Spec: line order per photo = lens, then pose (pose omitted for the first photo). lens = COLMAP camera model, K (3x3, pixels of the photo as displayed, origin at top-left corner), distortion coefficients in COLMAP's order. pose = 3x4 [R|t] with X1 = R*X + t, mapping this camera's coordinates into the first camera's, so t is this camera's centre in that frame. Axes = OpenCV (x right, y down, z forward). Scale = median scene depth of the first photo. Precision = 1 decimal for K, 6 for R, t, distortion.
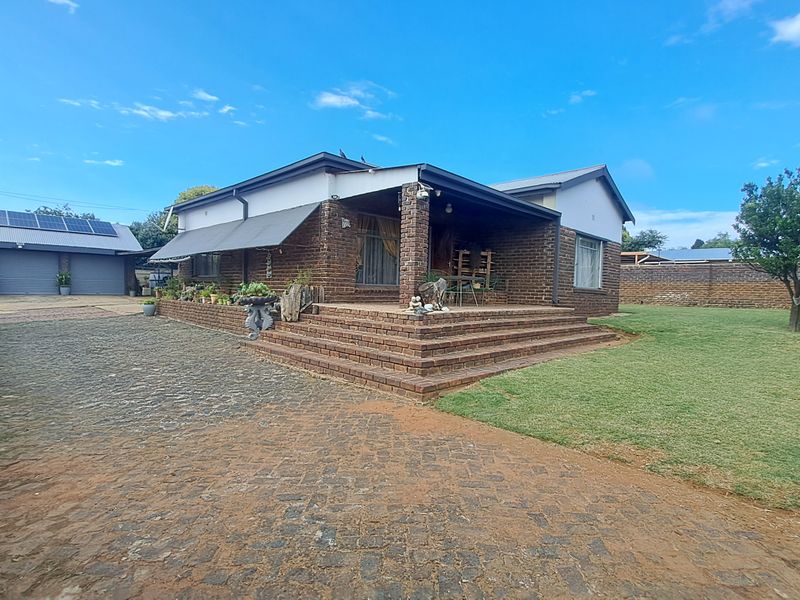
lens RADIAL K [[415.3, 0, 397.7], [0, 415.3, 302.8], [0, 0, 1]] dist [-0.001544, 0.000296]
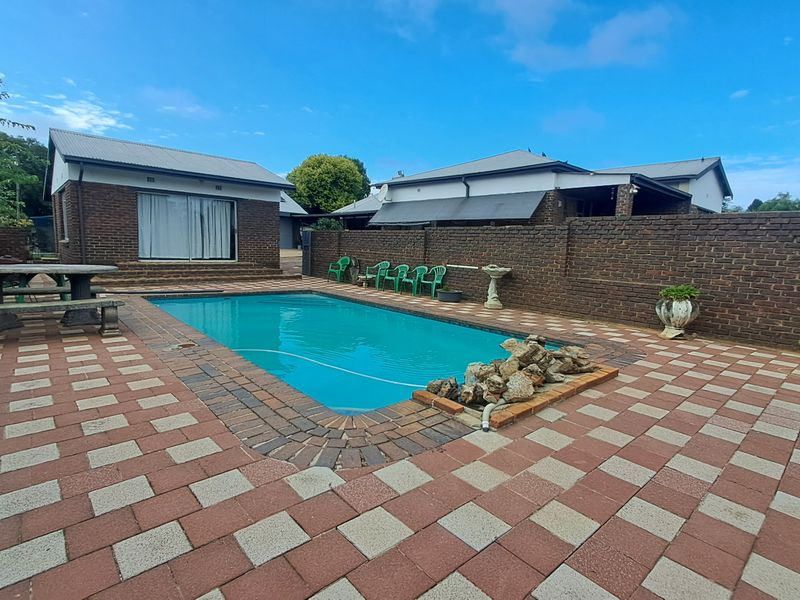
lens RADIAL K [[415.3, 0, 402.7], [0, 415.3, 298.0], [0, 0, 1]] dist [-0.001544, 0.000296]
pose [[0.998089, 0.018859, -0.058843, -0.528070], [-0.013411, 0.995701, 0.091648, 0.025151], [0.060318, -0.090684, 0.994051, -0.548170]]
